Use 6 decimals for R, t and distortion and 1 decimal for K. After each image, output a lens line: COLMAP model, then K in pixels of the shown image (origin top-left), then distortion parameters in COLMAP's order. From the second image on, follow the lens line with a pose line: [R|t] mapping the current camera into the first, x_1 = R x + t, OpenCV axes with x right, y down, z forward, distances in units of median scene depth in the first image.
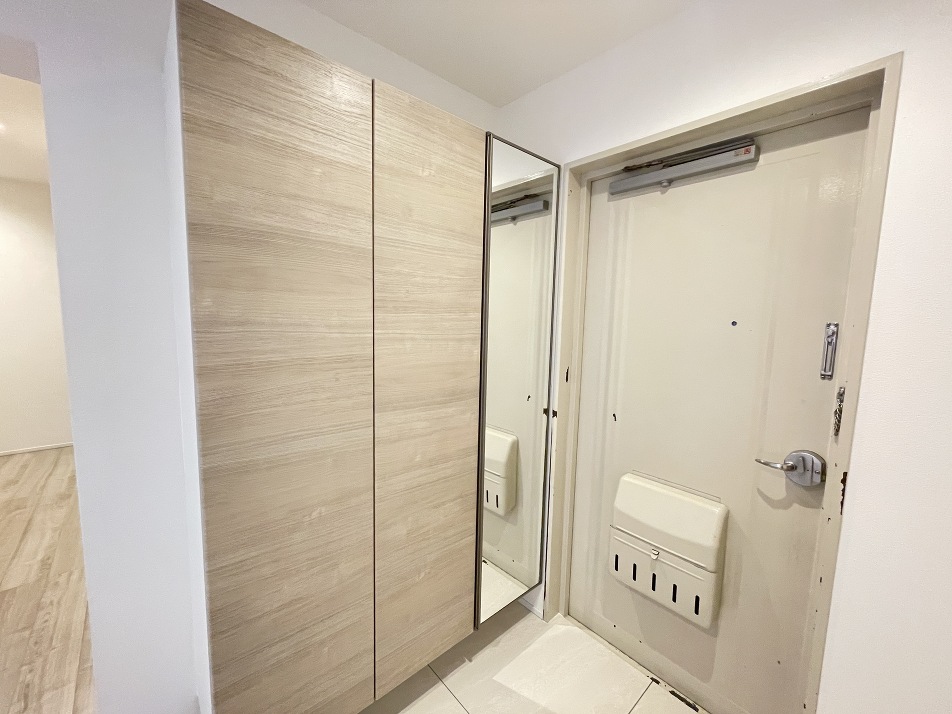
lens RADIAL K [[383.4, 0, 476.0], [0, 383.4, 357.0], [0, 0, 1]] dist [-0.003115, -0.000509]
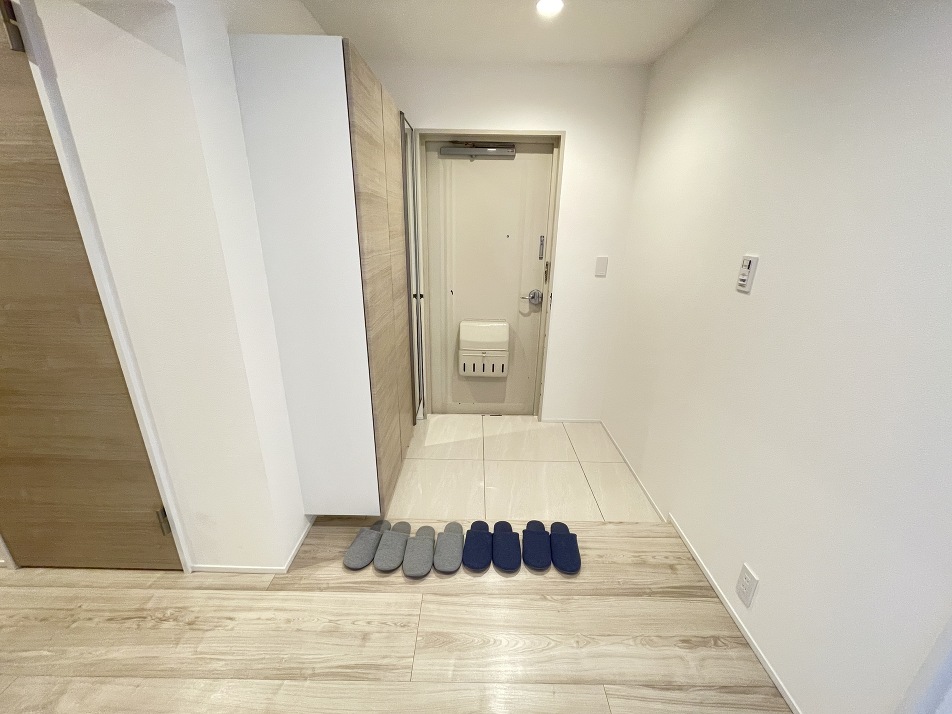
lens RADIAL K [[383.4, 0, 476.0], [0, 383.4, 357.0], [0, 0, 1]] dist [-0.003115, -0.000509]
pose [[0.666016, -0.258699, 0.699641, -1.020917], [0.076213, 0.956627, 0.281171, -0.053909], [-0.742034, -0.133943, 0.656845, -0.330869]]
